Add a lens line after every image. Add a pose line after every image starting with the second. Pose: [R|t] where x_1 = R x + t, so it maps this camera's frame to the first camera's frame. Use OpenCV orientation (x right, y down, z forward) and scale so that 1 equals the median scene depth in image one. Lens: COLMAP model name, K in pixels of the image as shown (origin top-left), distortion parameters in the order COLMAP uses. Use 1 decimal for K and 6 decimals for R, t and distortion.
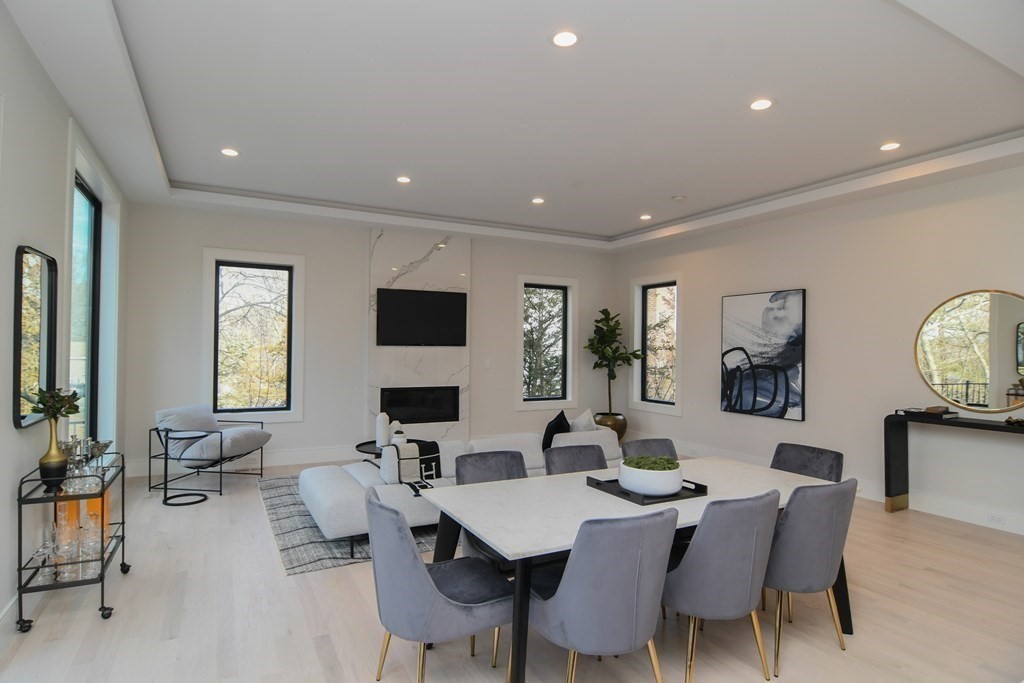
lens RADIAL K [[538.0, 0, 496.8], [0, 538.0, 341.7], [0, 0, 1]] dist [-0.035675, -0.000154]
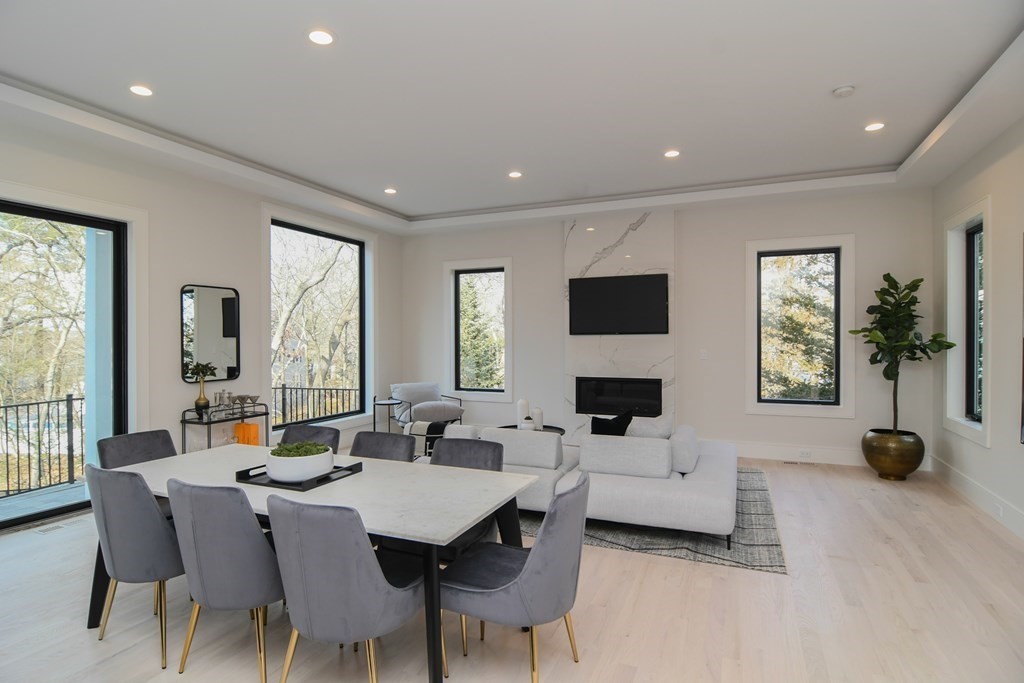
lens RADIAL K [[538.0, 0, 496.8], [0, 538.0, 341.7], [0, 0, 1]] dist [-0.035675, -0.000154]
pose [[0.618131, -0.007238, -0.786041, 0.490398], [0.020924, 0.999755, 0.007247, 0.009454], [0.785796, -0.020927, 0.618131, 0.254484]]
